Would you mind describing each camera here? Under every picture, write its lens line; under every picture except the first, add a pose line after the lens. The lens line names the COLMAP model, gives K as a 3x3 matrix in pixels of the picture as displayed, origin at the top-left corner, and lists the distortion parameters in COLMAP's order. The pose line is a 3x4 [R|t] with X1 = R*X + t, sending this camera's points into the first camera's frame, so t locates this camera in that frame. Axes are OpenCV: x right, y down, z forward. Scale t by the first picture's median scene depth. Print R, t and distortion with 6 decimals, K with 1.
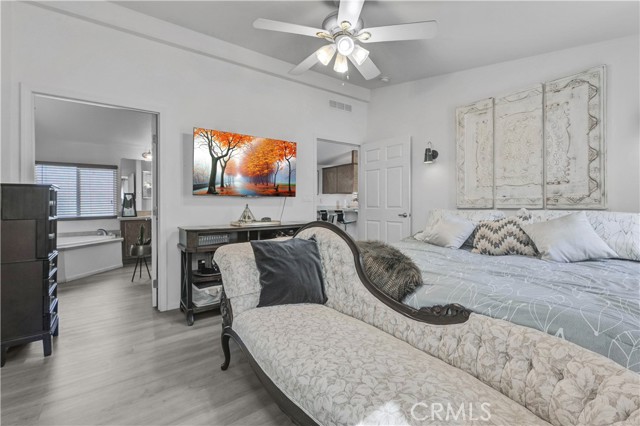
lens RADIAL K [[278.3, 0, 318.8], [0, 278.3, 206.4], [0, 0, 1]] dist [-0.000260, 0.000279]
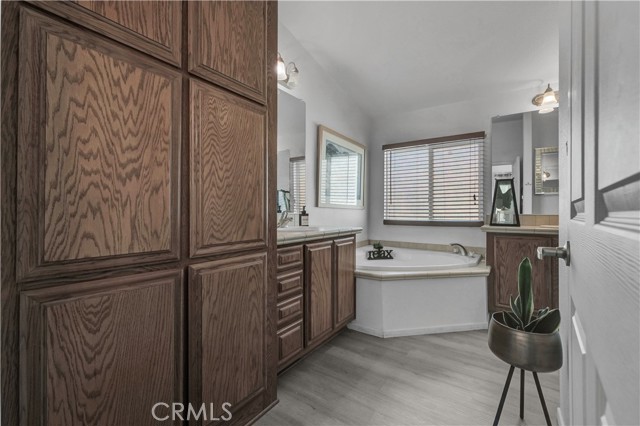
lens RADIAL K [[278.3, 0, 320.2], [0, 278.3, 207.9], [0, 0, 1]] dist [-0.000260, 0.000279]
pose [[0.339307, 0.002730, -0.940672, -0.317481], [-0.012689, 0.999918, -0.001675, 0.009957], [0.940590, 0.012505, 0.339314, 0.511674]]
